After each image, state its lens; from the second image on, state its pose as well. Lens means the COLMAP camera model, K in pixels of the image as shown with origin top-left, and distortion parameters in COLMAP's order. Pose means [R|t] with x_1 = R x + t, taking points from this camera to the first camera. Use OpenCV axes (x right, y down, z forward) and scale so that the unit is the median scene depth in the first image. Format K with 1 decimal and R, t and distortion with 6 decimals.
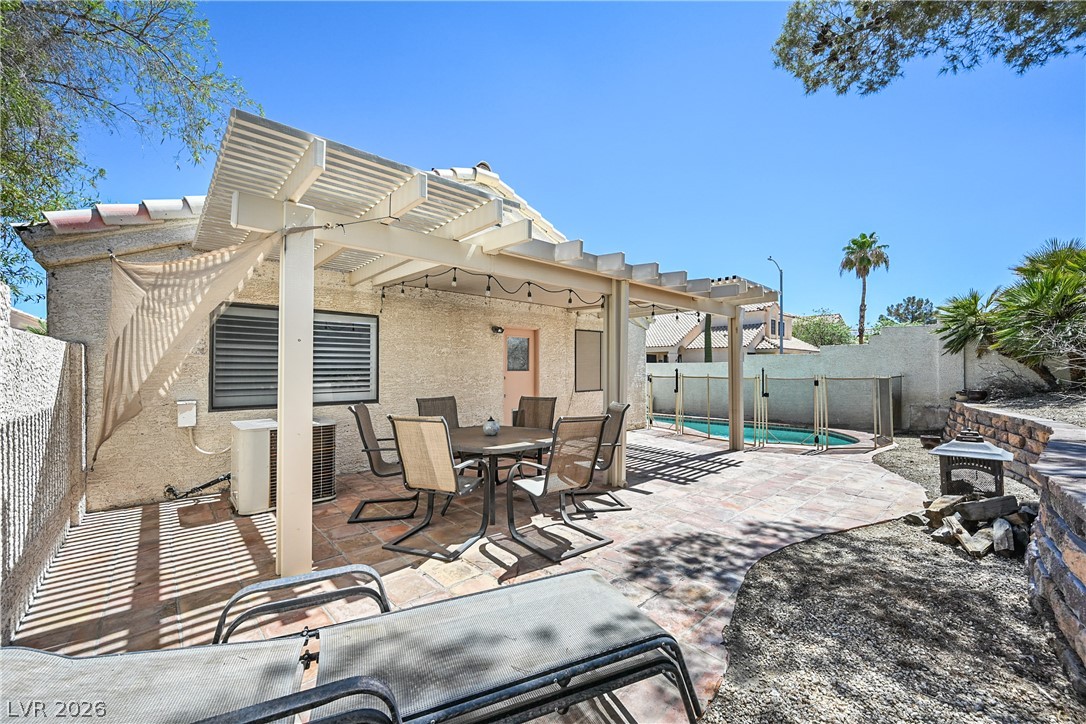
lens RADIAL K [[416.7, 0, 534.7], [0, 416.7, 367.1], [0, 0, 1]] dist [-0.000895, -0.000114]
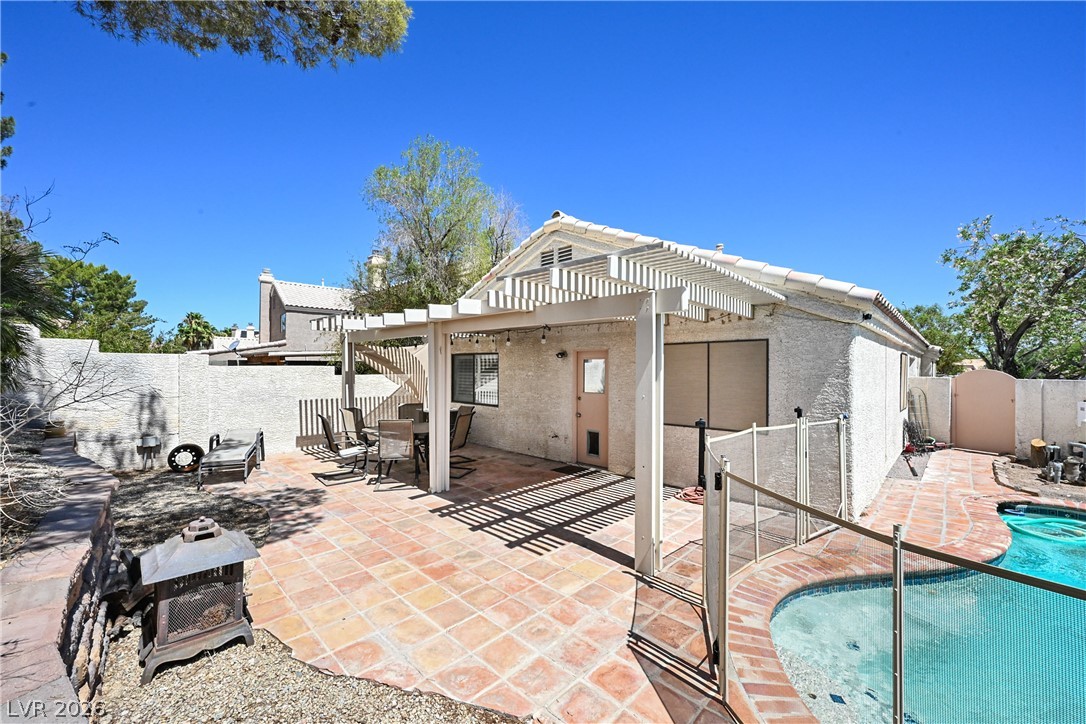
lens RADIAL K [[412.2, 0, 543.0], [0, 412.2, 362.0], [0, 0, 1]] dist [0.000102, -0.000081]
pose [[0.097323, -0.016619, -0.995114, 2.129474], [0.001640, 0.999862, -0.016538, -0.108495], [0.995252, -0.000023, 0.097337, 1.768909]]
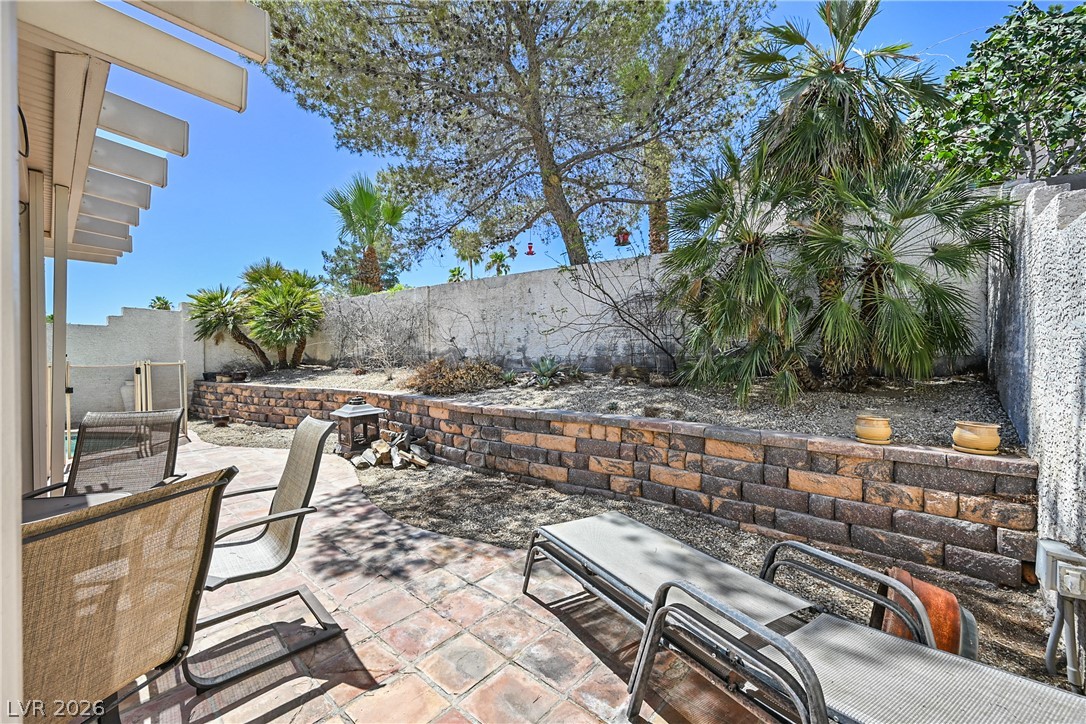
lens RADIAL K [[427.5, 0, 543.3], [0, 427.5, 356.9], [0, 0, 1]] dist [0.000314, 0.000005]
pose [[-0.138699, -0.005002, 0.990322, -0.621365], [-0.006045, 0.999973, 0.004204, 0.005048], [-0.990316, -0.005403, -0.138725, 0.680561]]
